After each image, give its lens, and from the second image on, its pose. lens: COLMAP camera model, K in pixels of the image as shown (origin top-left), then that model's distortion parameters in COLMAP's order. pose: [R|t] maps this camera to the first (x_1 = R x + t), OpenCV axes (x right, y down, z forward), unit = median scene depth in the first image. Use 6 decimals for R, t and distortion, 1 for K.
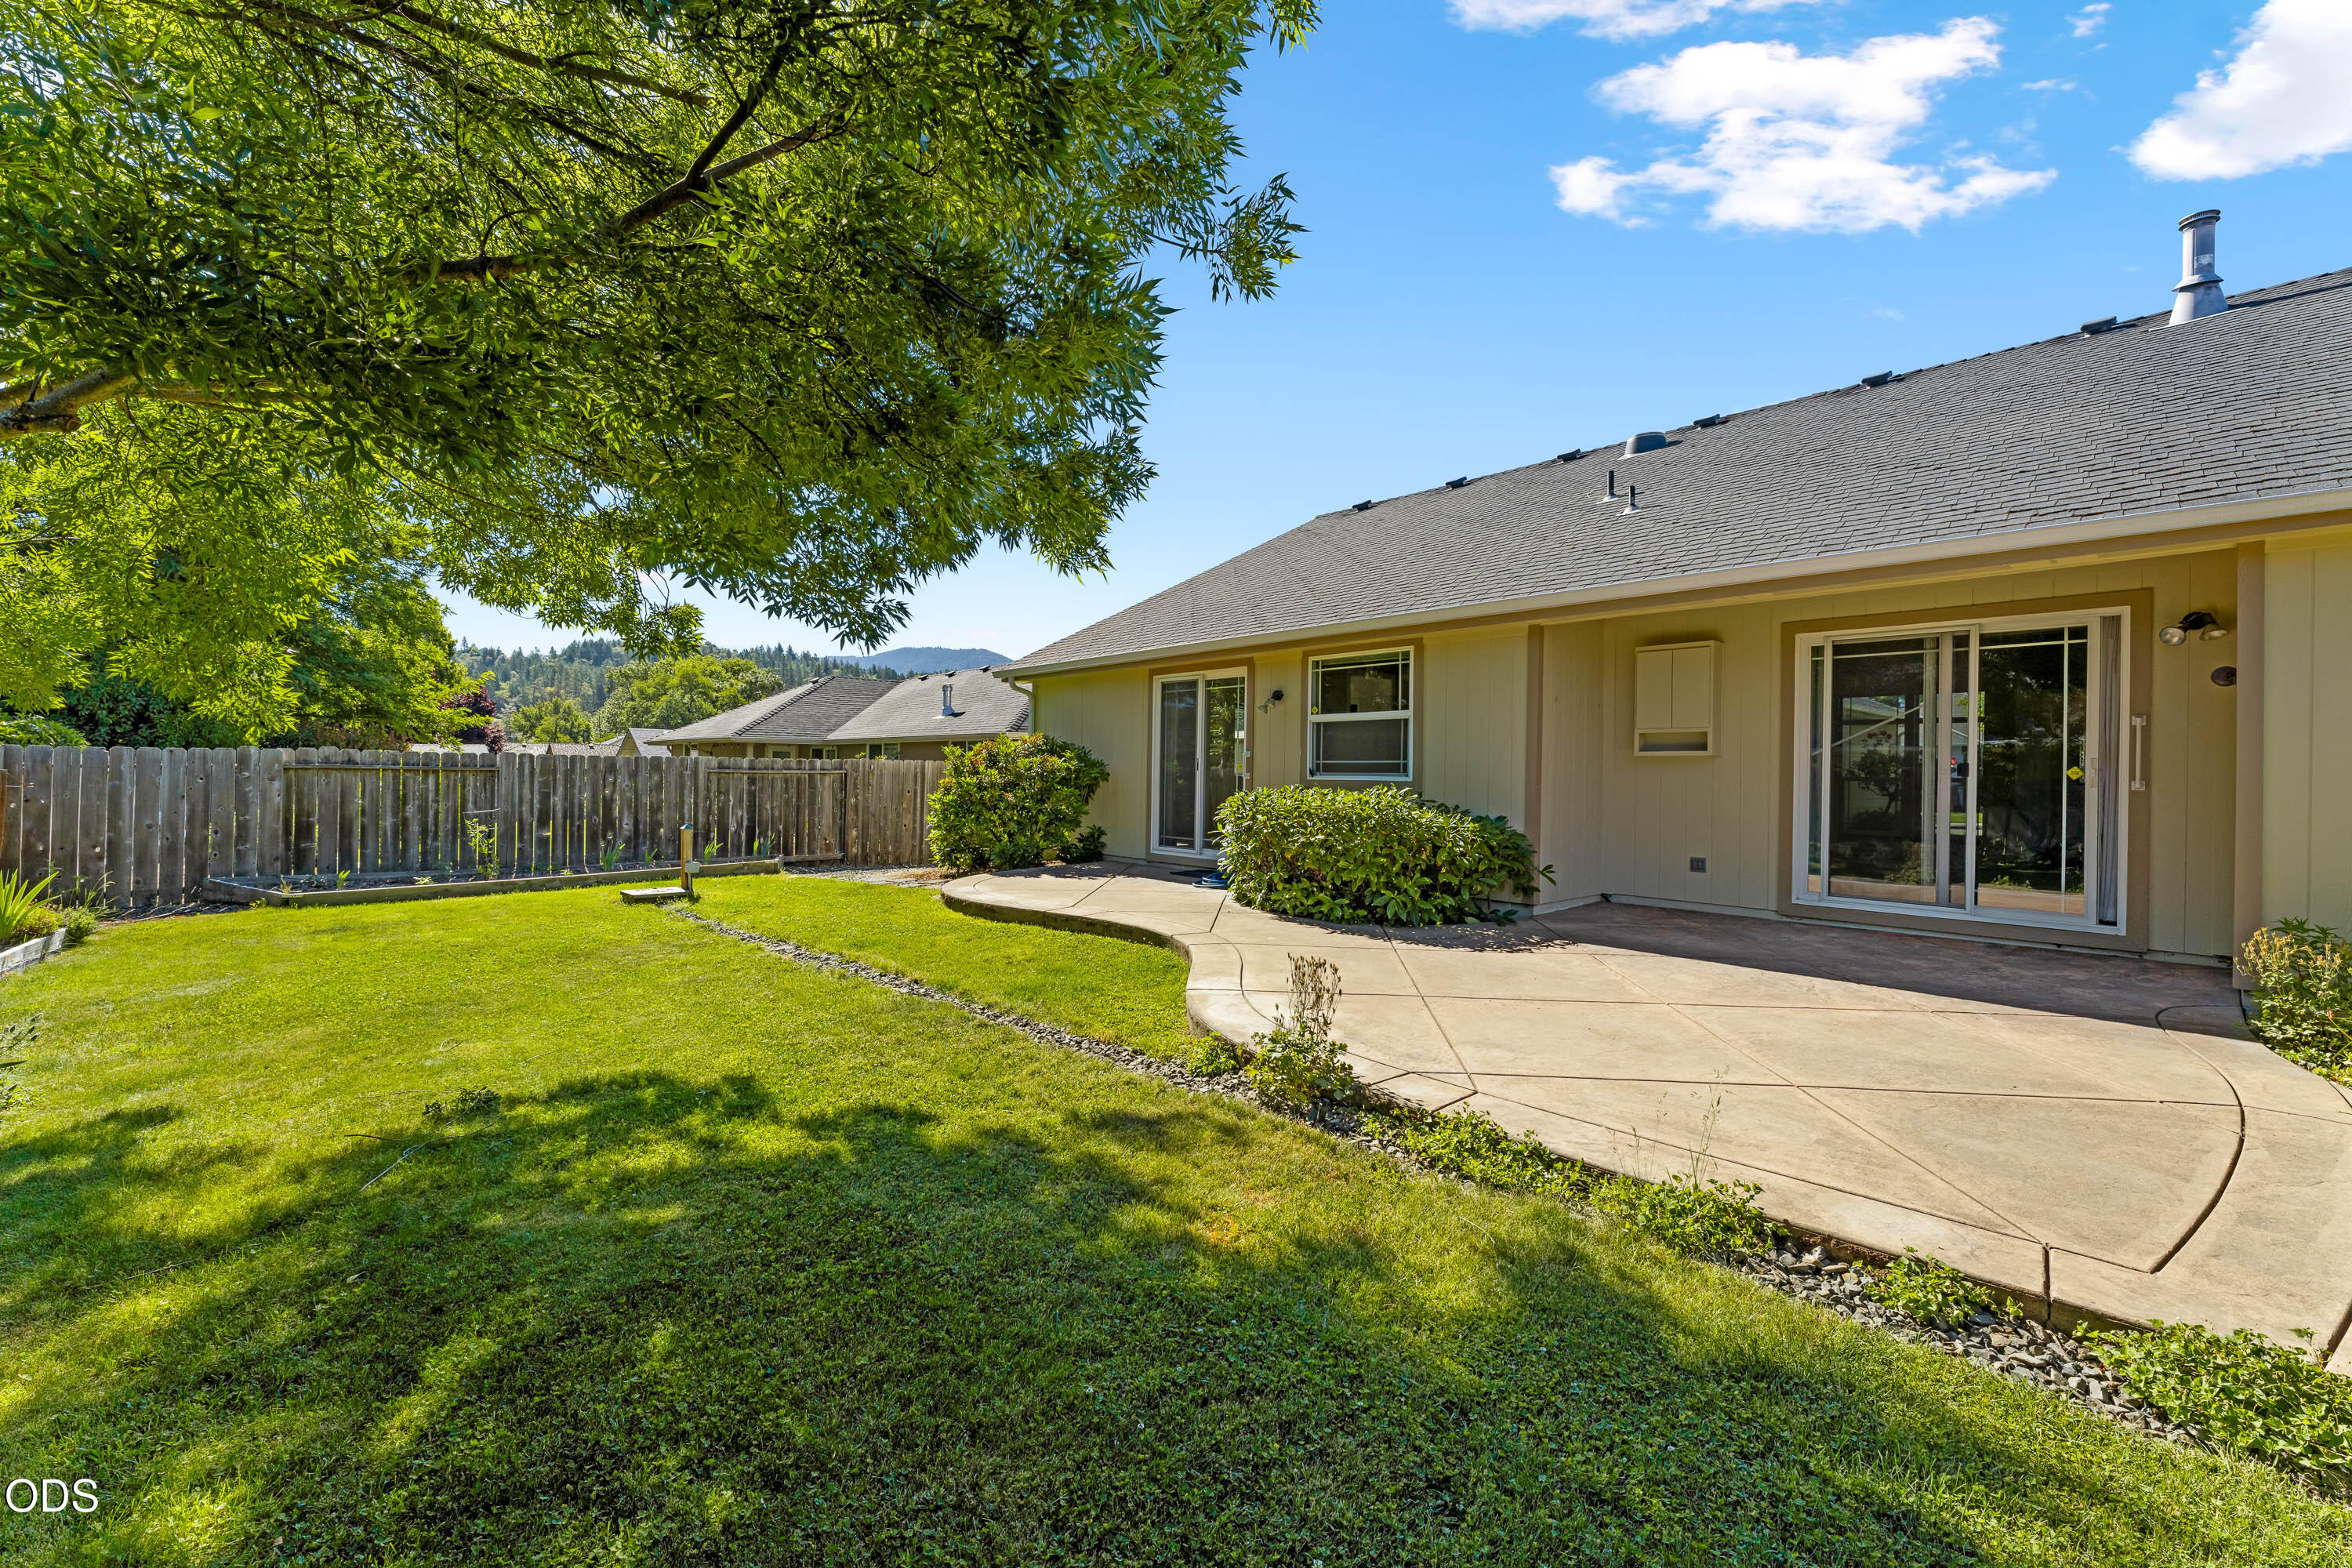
lens RADIAL K [[947.2, 0, 1172.8], [0, 947.2, 762.9], [0, 0, 1]] dist [0.000278, -0.000272]
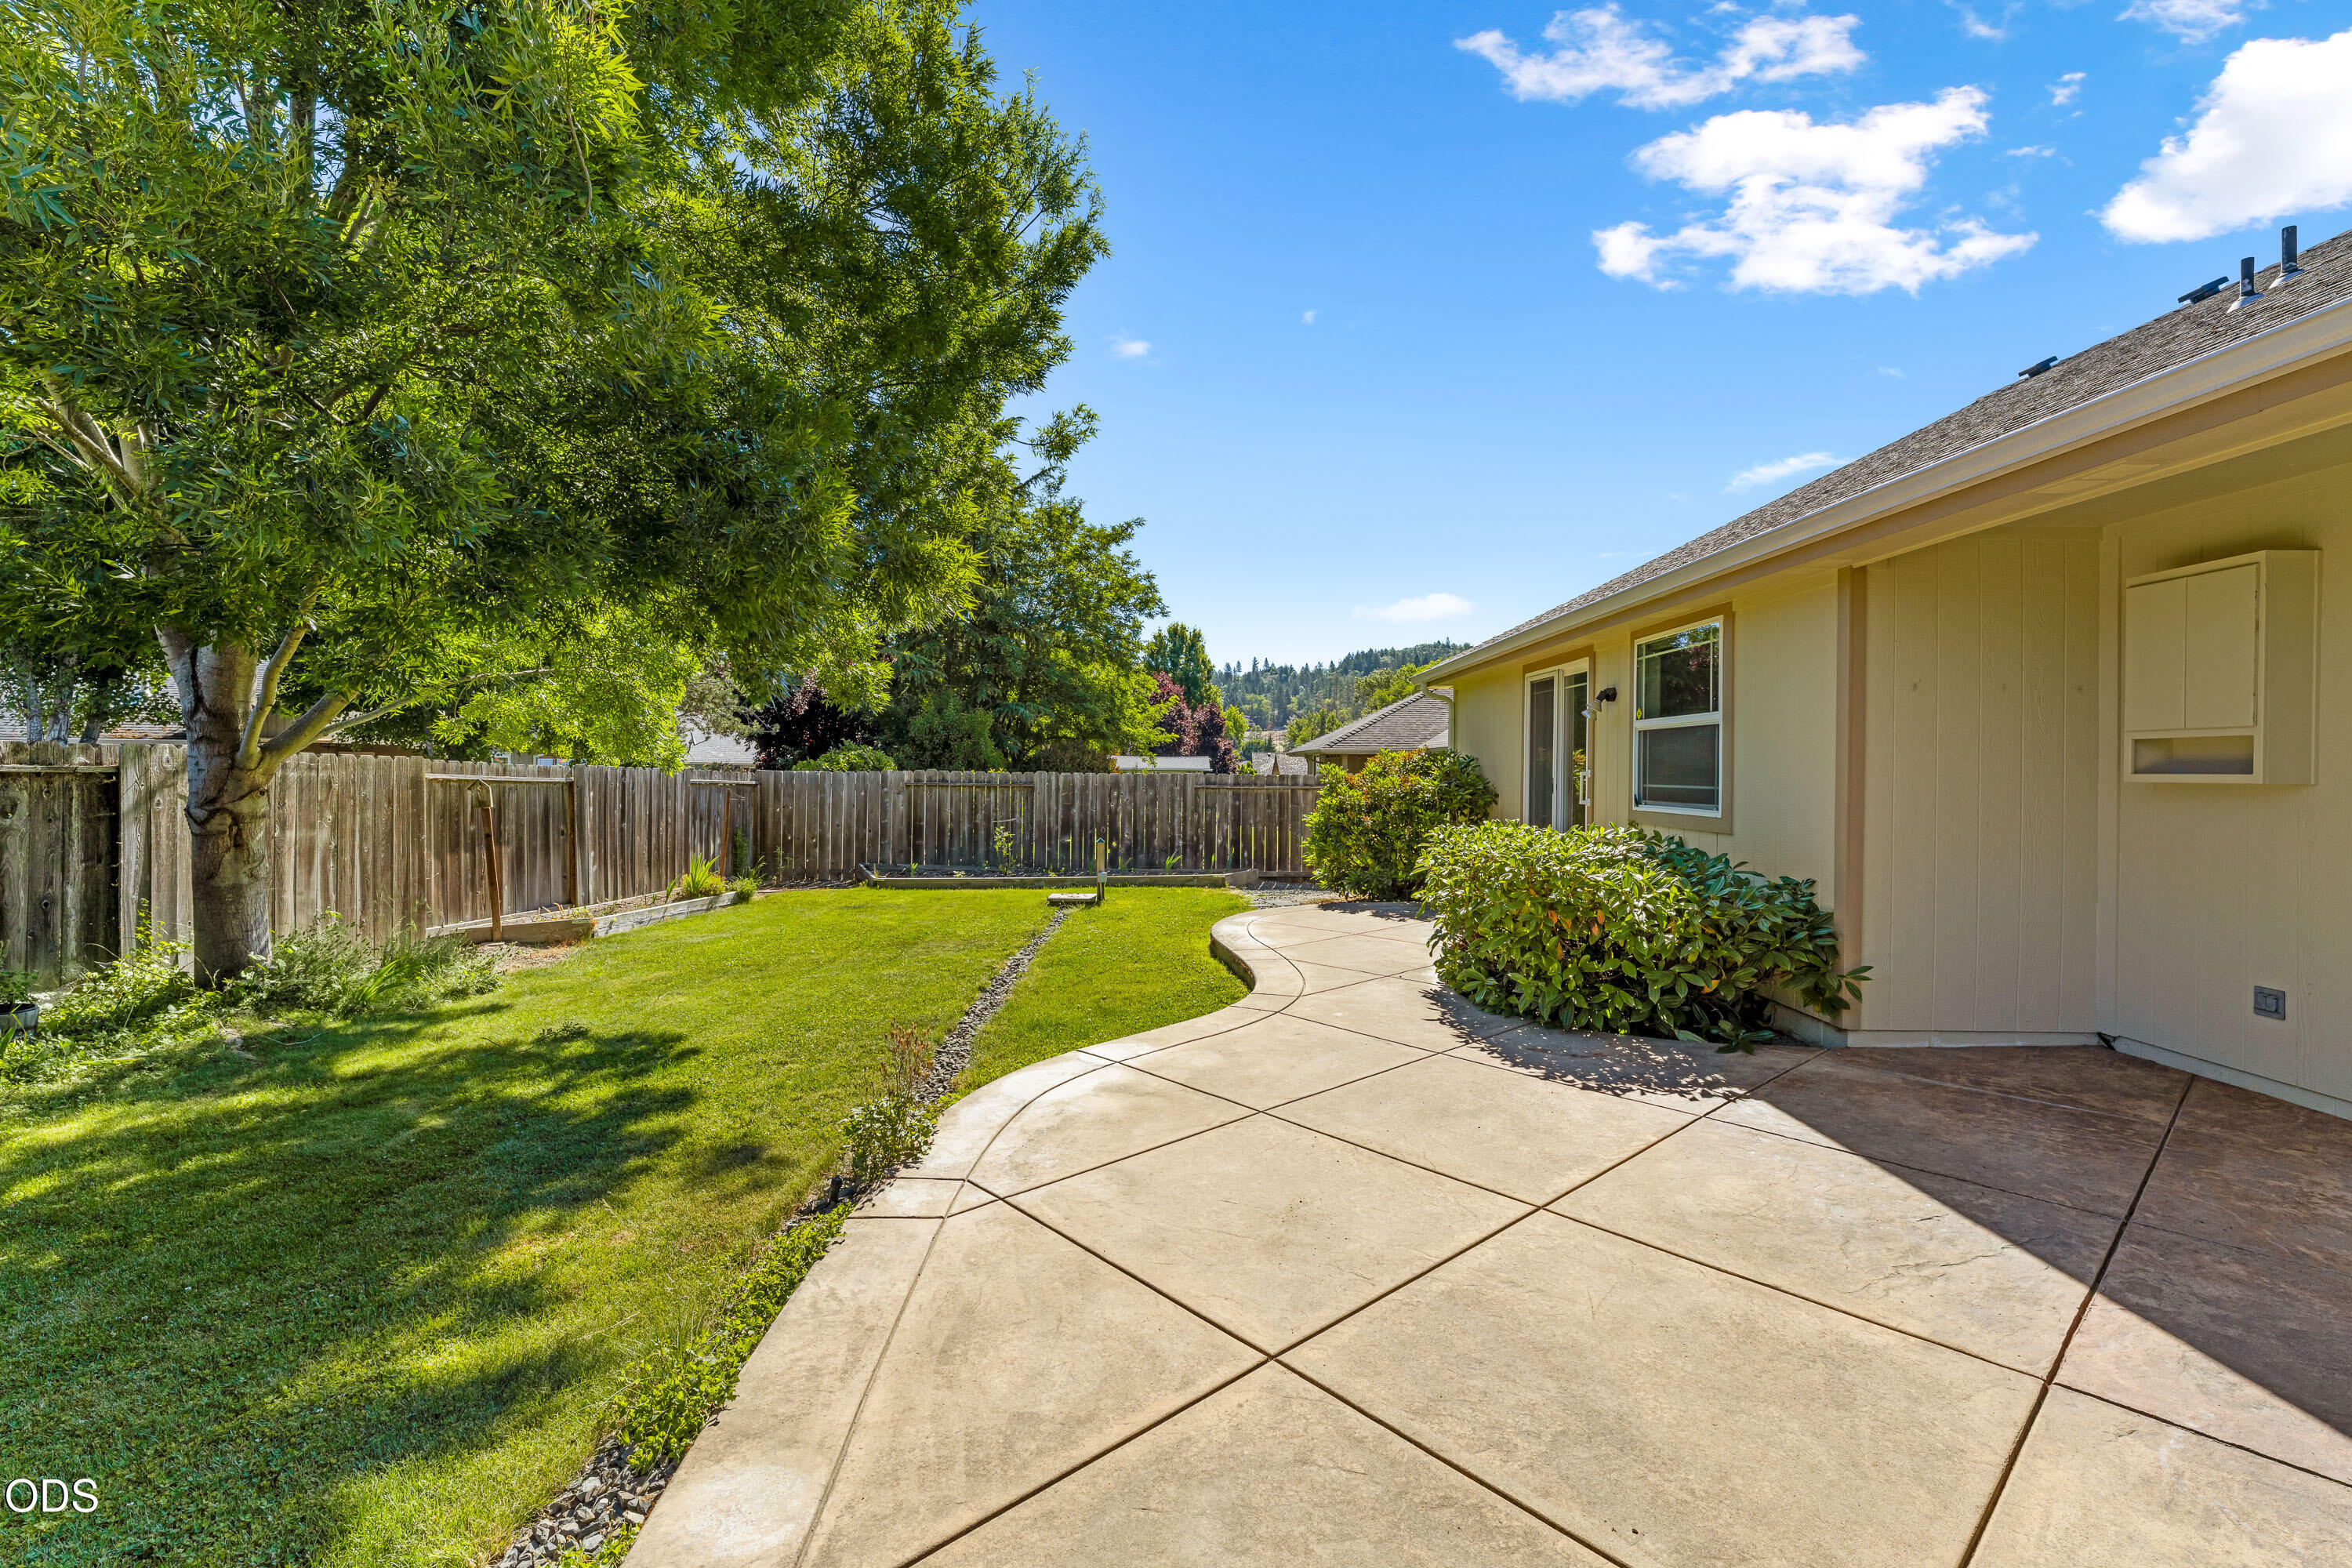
lens RADIAL K [[1038.7, 0, 1176.0], [0, 1038.7, 784.0], [0, 0, 1]] dist [-0.001289, -0.000340]
pose [[0.742399, 0.003440, -0.669949, 0.487139], [0.007749, 0.999876, 0.013722, -0.018914], [0.669913, -0.015379, 0.742280, 0.212317]]
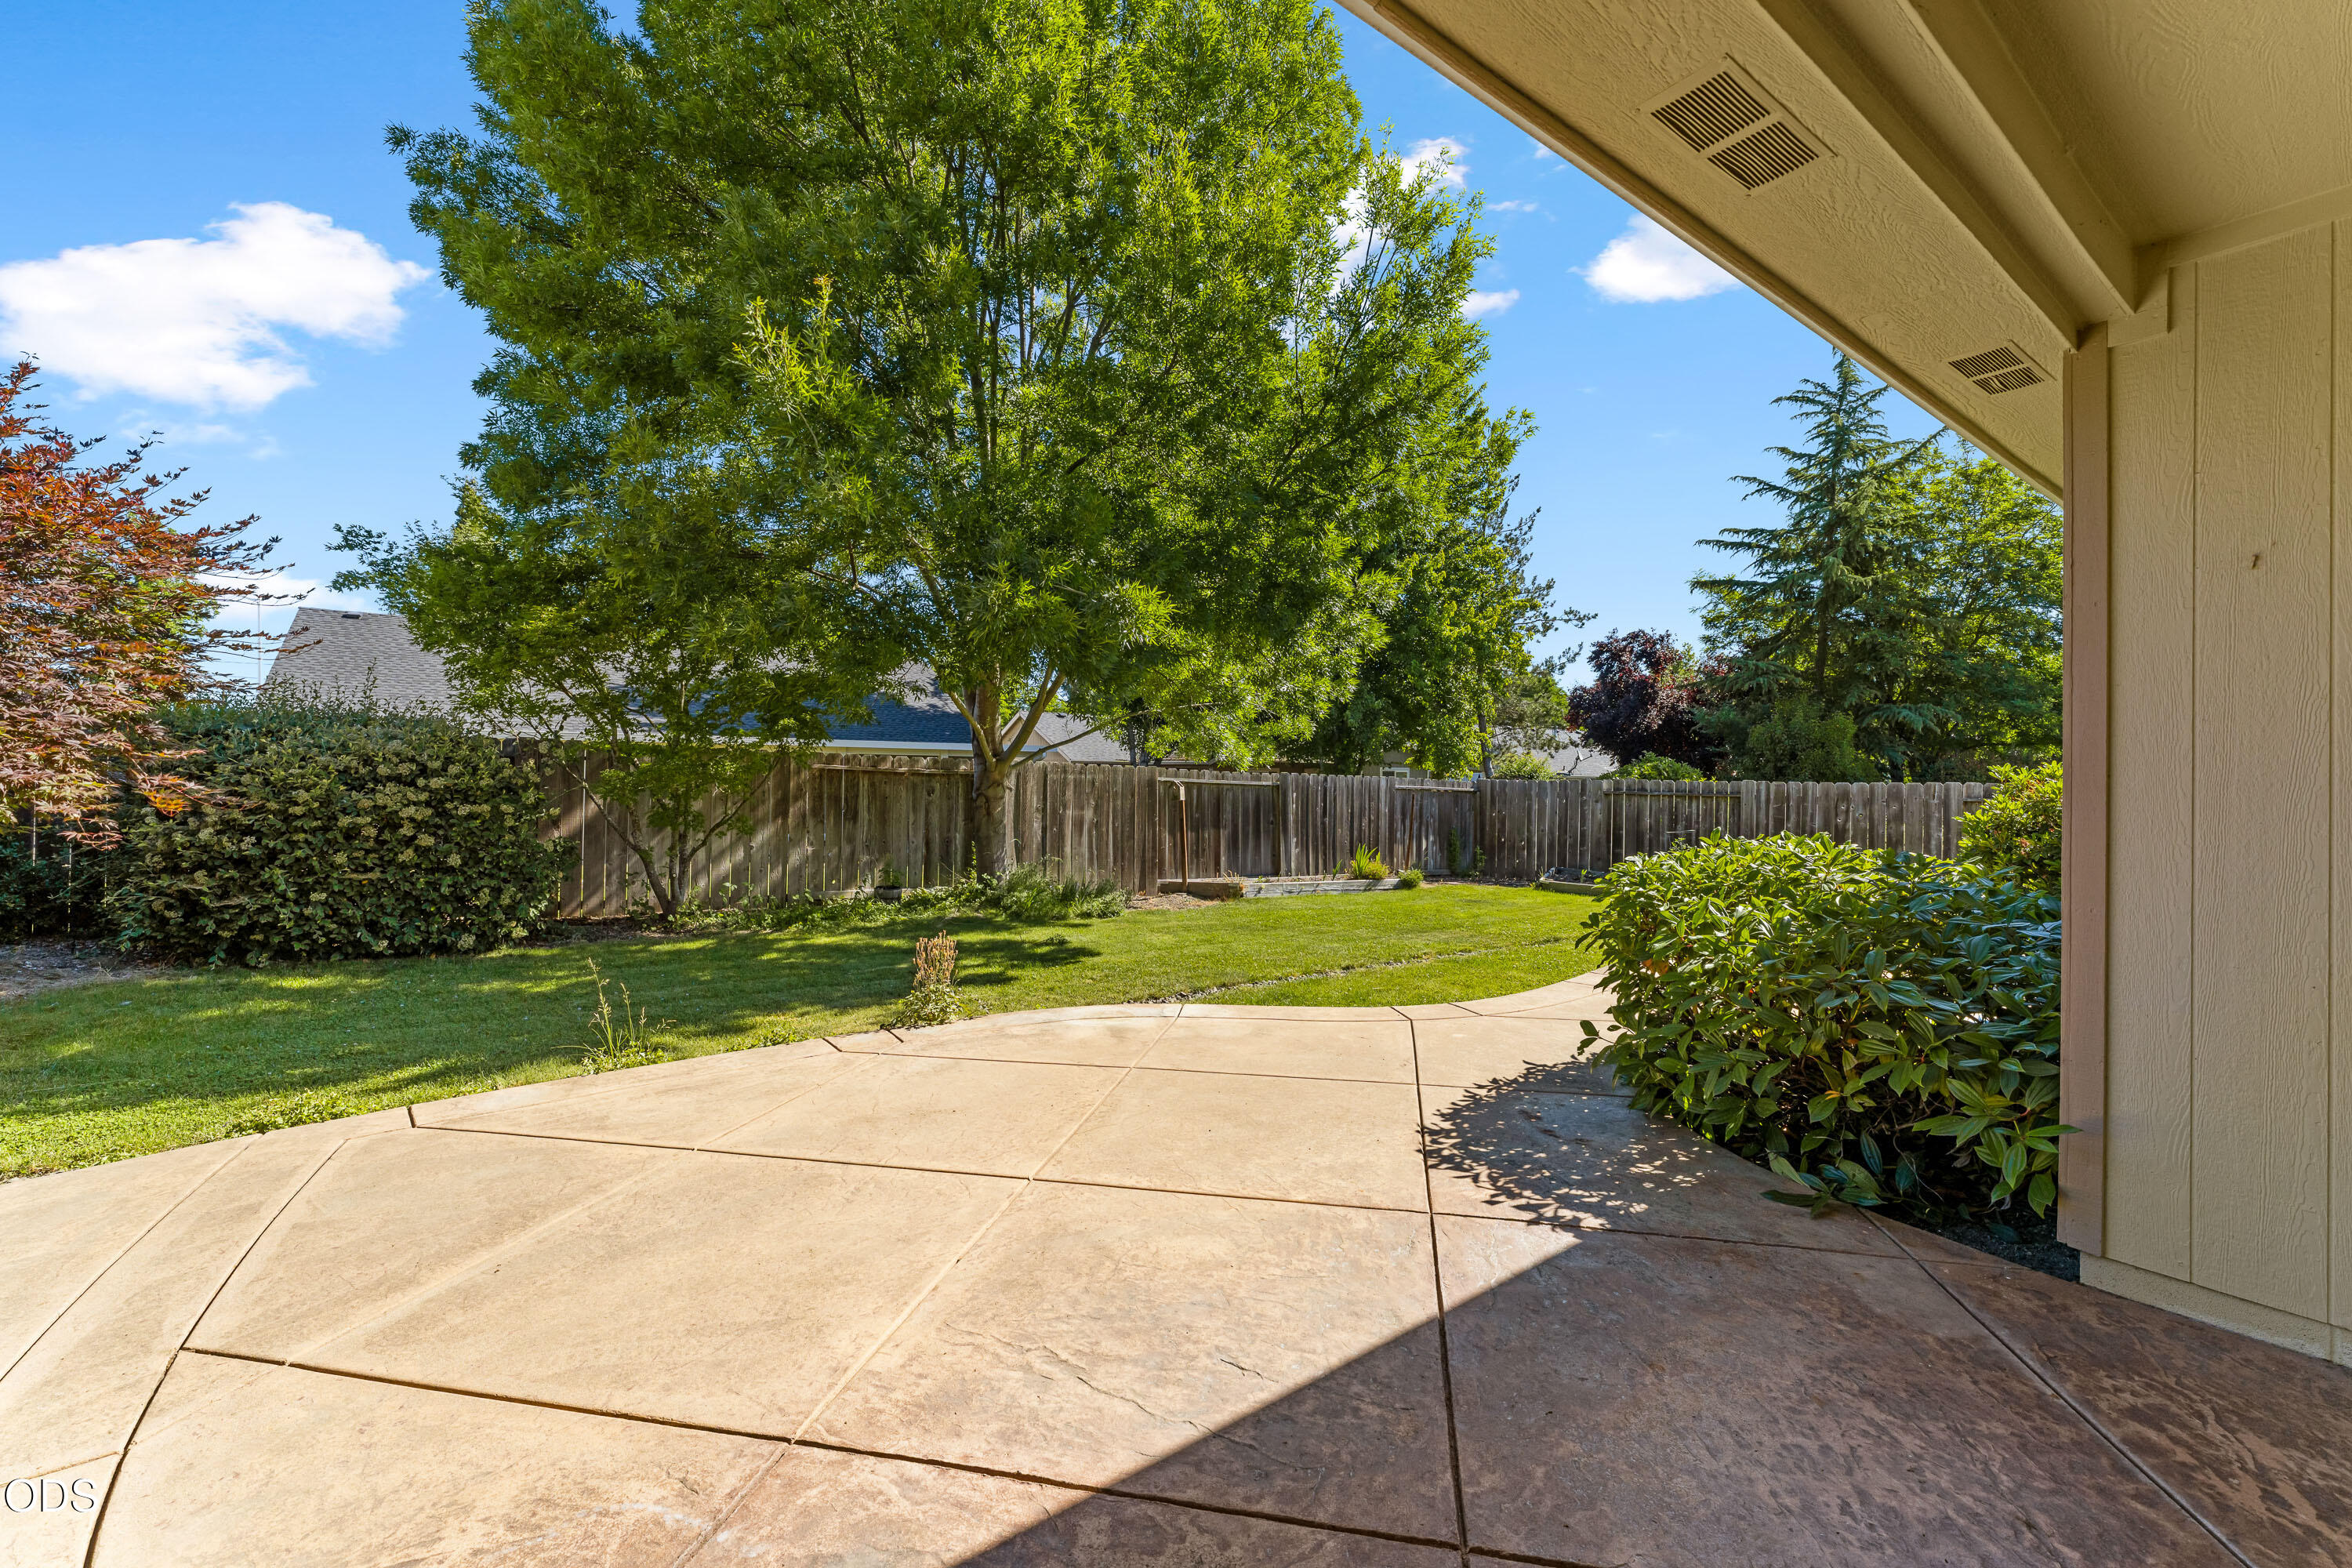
lens RADIAL K [[947.2, 0, 1172.8], [0, 947.2, 762.9], [0, 0, 1]] dist [0.000278, -0.000272]
pose [[-0.096850, -0.027494, -0.994919, 0.696434], [-0.001275, 0.999621, -0.027500, -0.000809], [0.995298, -0.001395, -0.096848, 0.705344]]
